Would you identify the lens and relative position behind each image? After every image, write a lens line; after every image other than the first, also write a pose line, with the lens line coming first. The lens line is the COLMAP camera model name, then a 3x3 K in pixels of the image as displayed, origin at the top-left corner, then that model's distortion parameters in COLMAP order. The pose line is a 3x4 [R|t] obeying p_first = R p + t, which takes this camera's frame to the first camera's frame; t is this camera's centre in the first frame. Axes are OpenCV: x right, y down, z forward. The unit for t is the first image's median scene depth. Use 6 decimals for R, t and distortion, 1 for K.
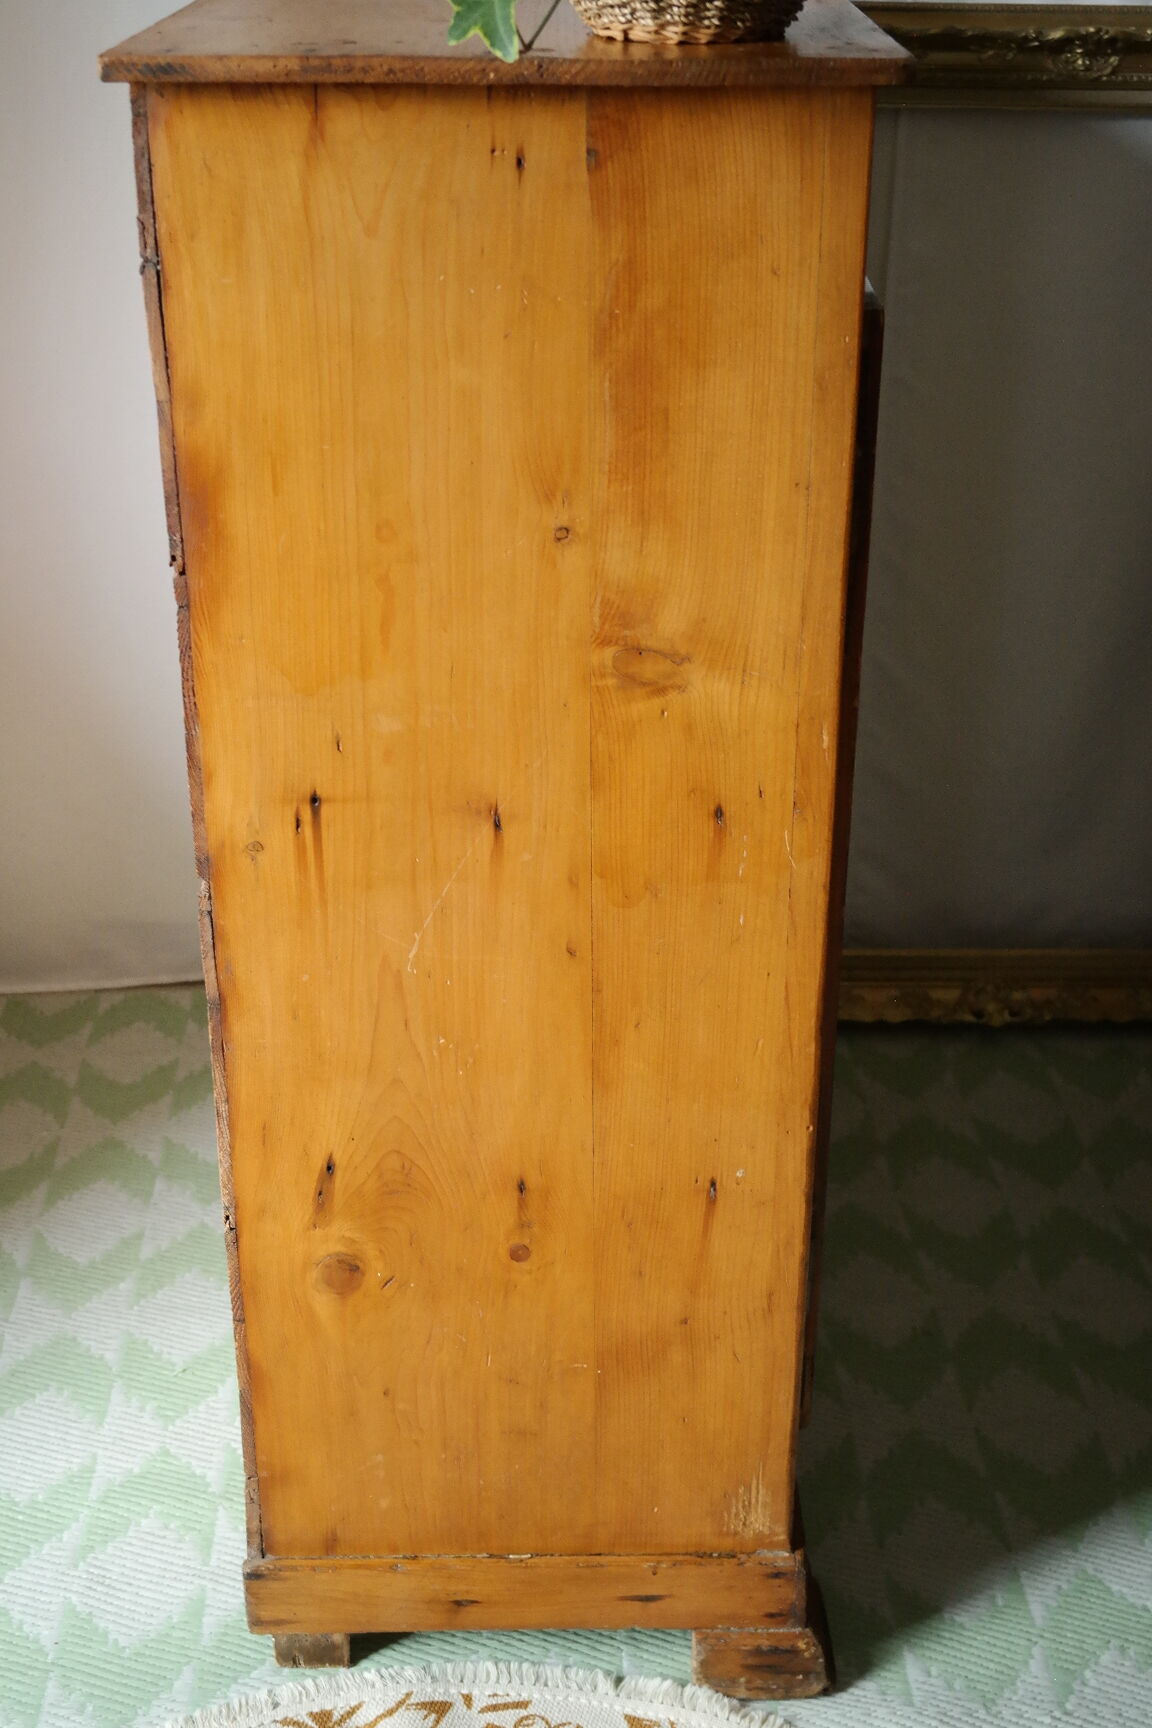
lens RADIAL K [[2068.6, 0, 570.0], [0, 2068.6, 865.7], [0, 0, 1]] dist [0.000509, 0.000000]
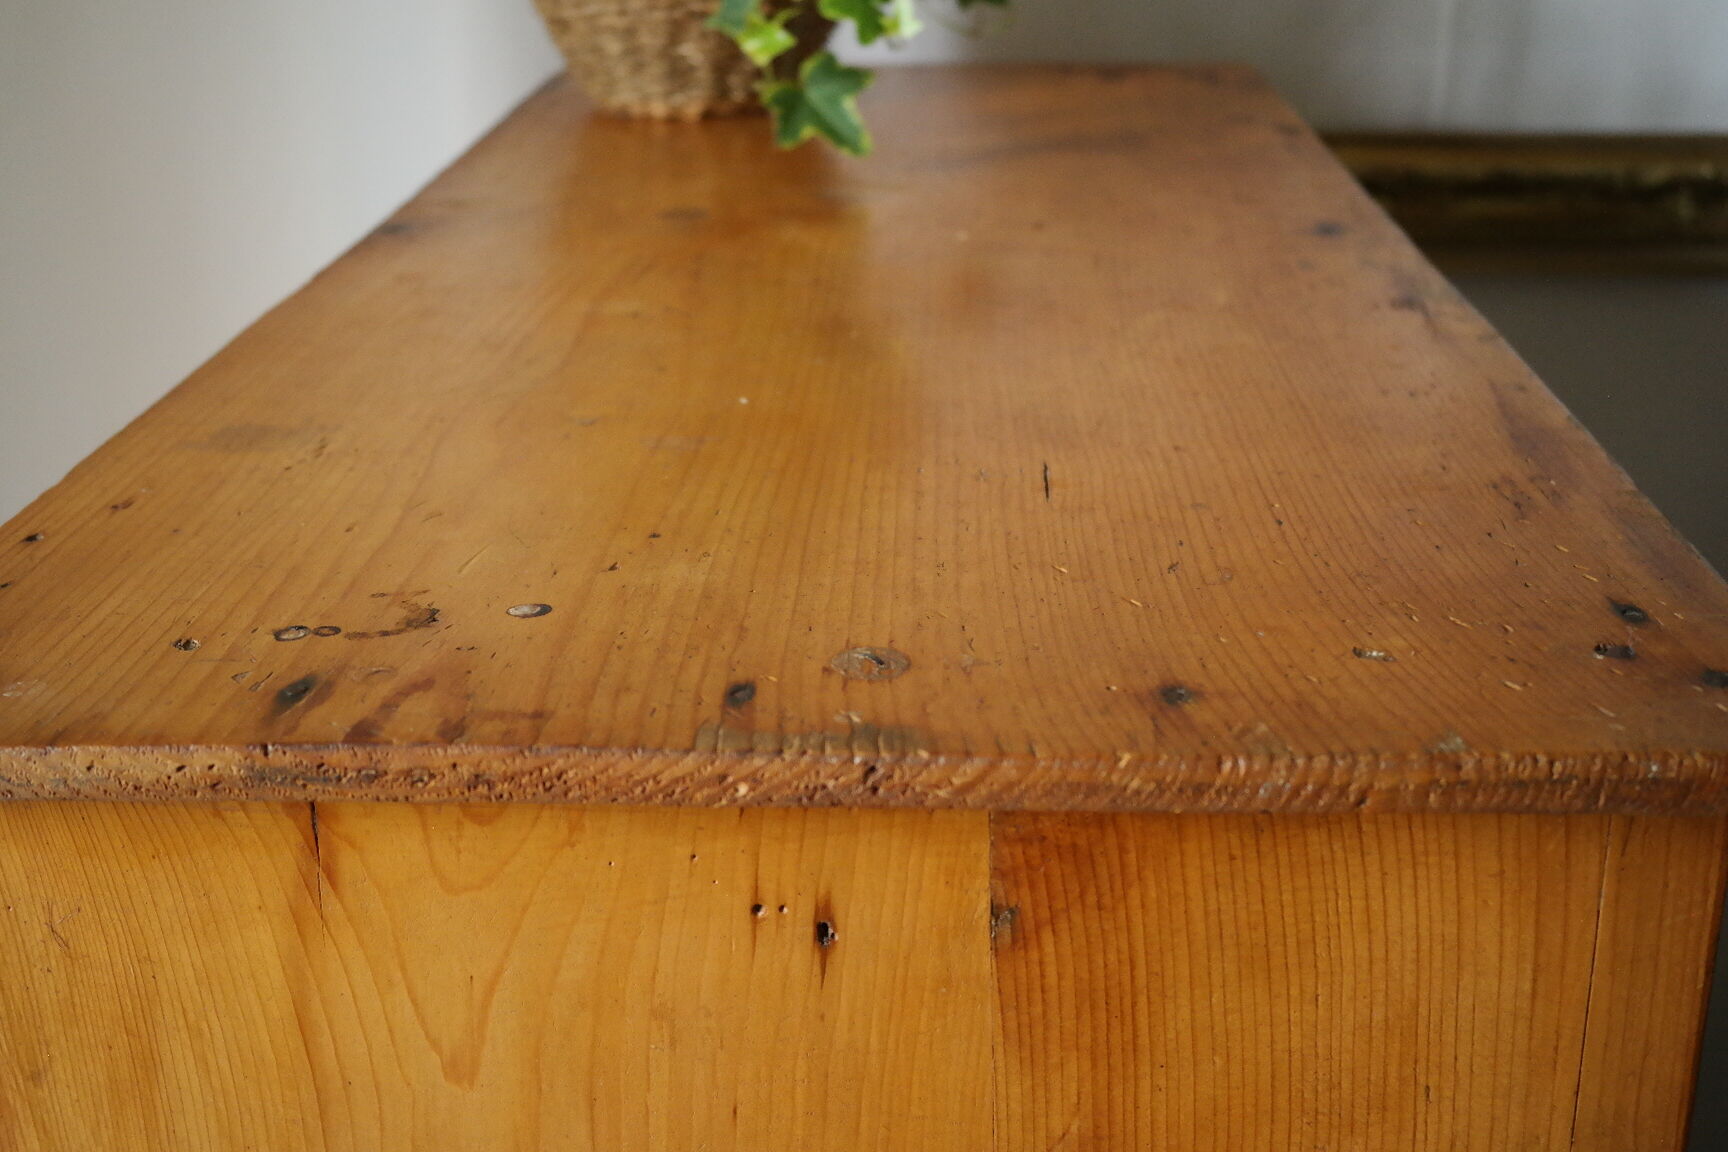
lens RADIAL K [[2068.6, 0, 855.5], [0, 2068.6, 592.3], [0, 0, 1]] dist [0.000509, 0.000000]
pose [[0.998861, -0.001592, -0.047689, 0.001054], [-0.003338, 0.994663, -0.103123, -0.348766], [0.047599, 0.103165, 0.993525, 0.570459]]
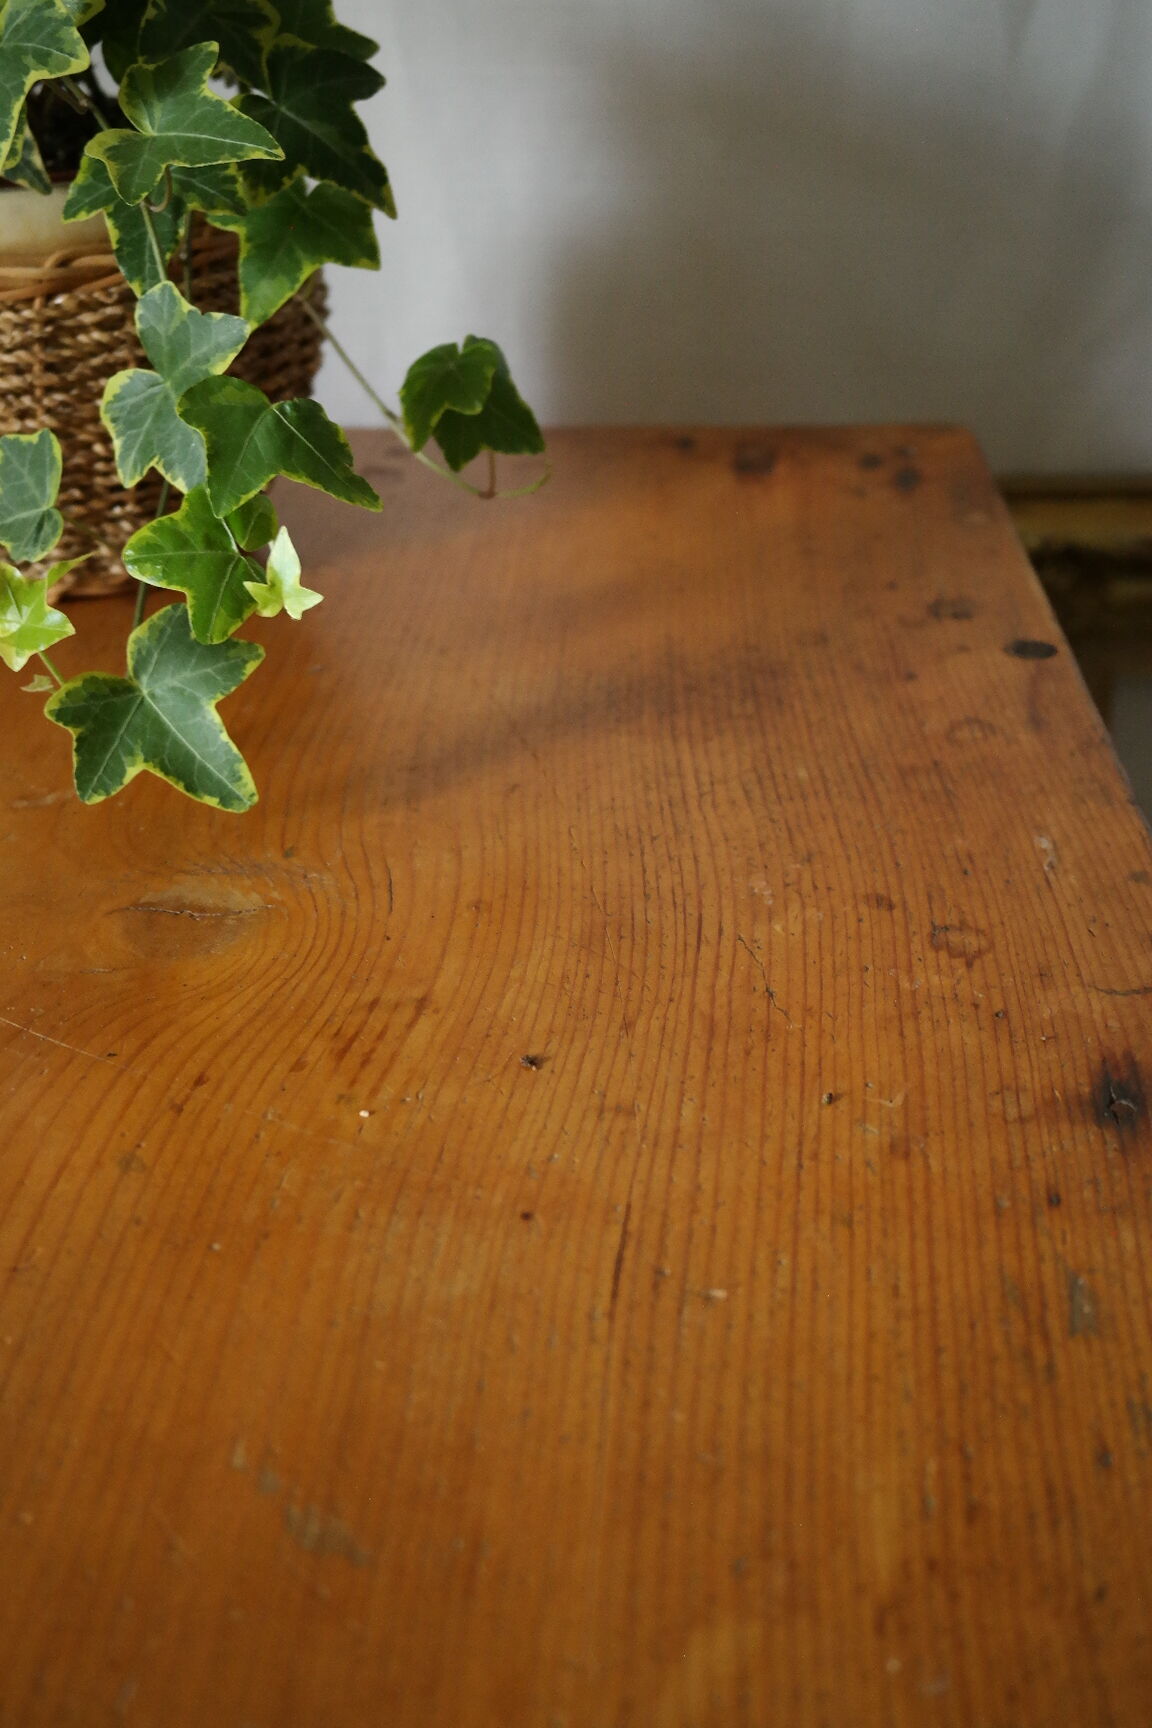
lens RADIAL K [[2068.6, 0, 573.9], [0, 2068.6, 863.6], [0, 0, 1]] dist [0.000509, 0.000000]
pose [[0.999067, 0.000420, -0.043193, 0.053370], [-0.001310, 0.999787, -0.020589, -0.582492], [0.043175, 0.020626, 0.998855, 0.925264]]
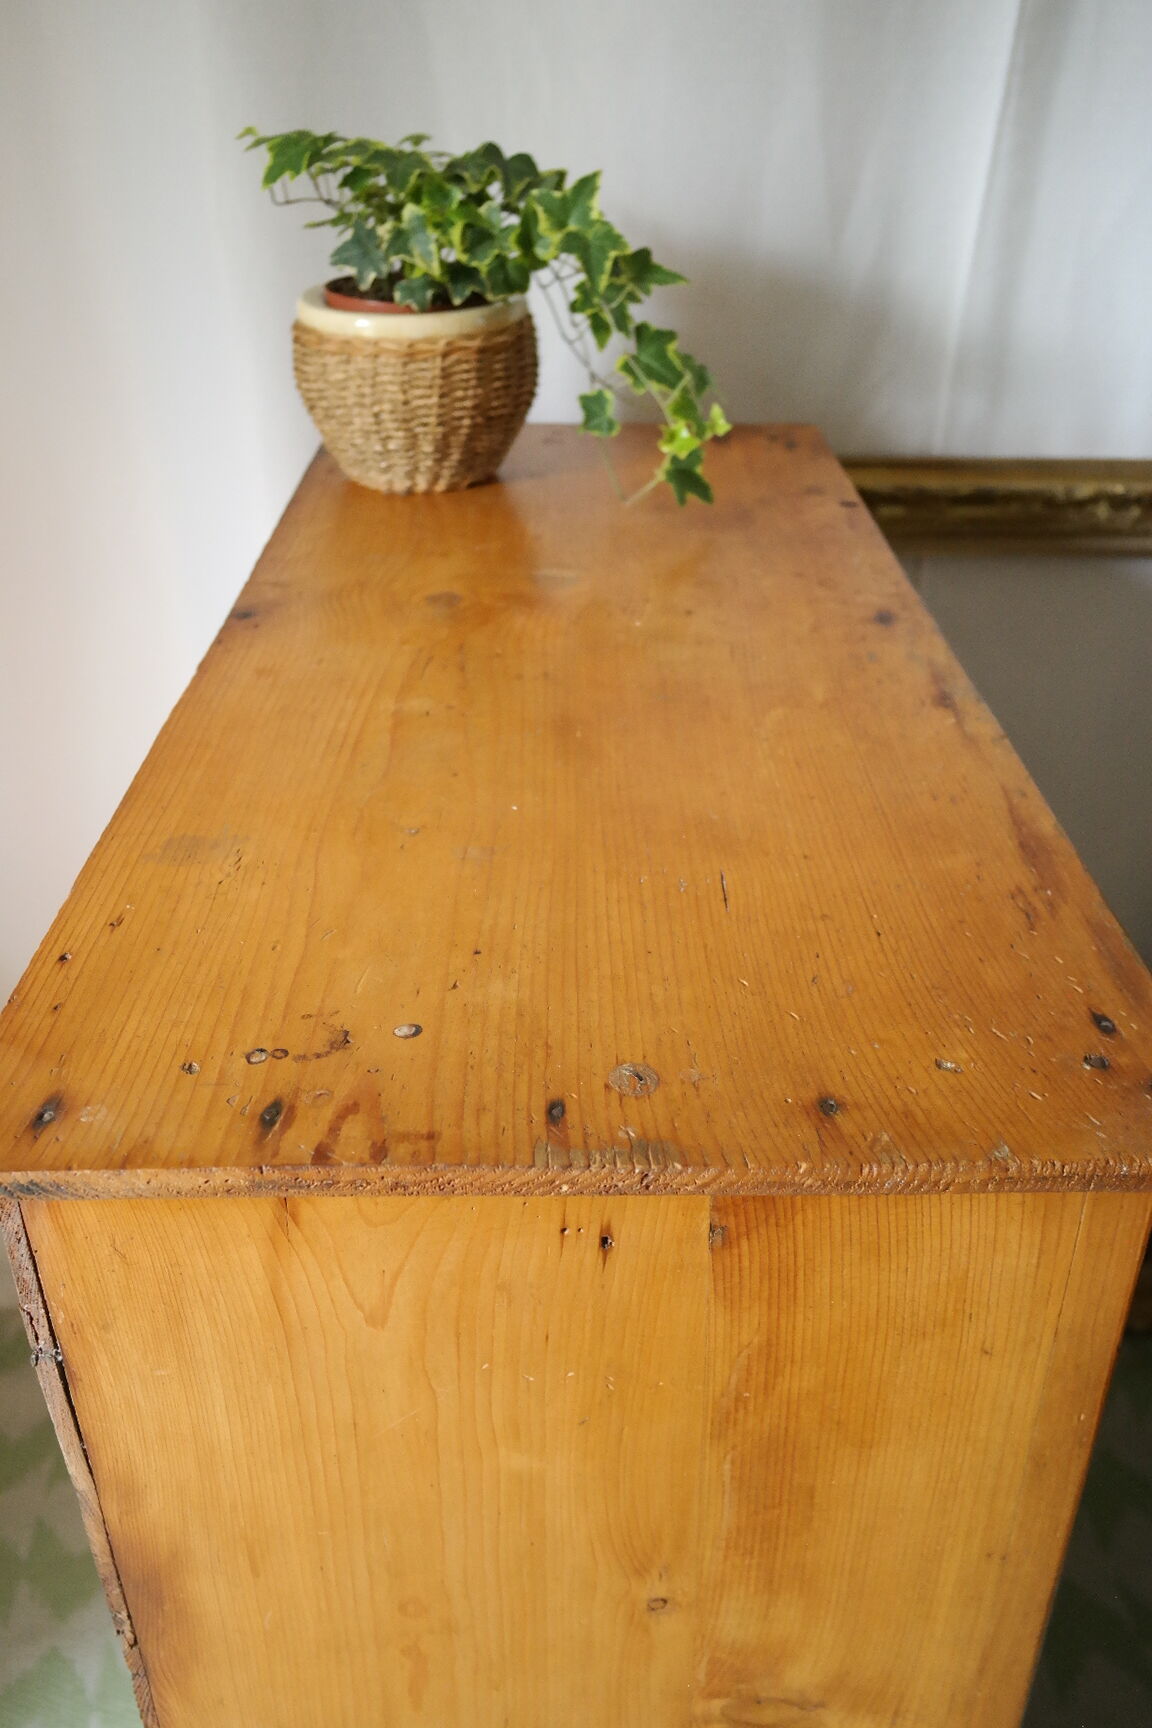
lens RADIAL K [[1426.6, 0, 577.2], [0, 1426.6, 879.1], [0, 0, 1]] dist [-0.007401, -0.016983]
pose [[0.999927, -0.011558, 0.003420, -0.031789], [0.011384, 0.998822, 0.047175, -0.453471], [-0.003961, -0.047132, 0.998881, 0.539267]]
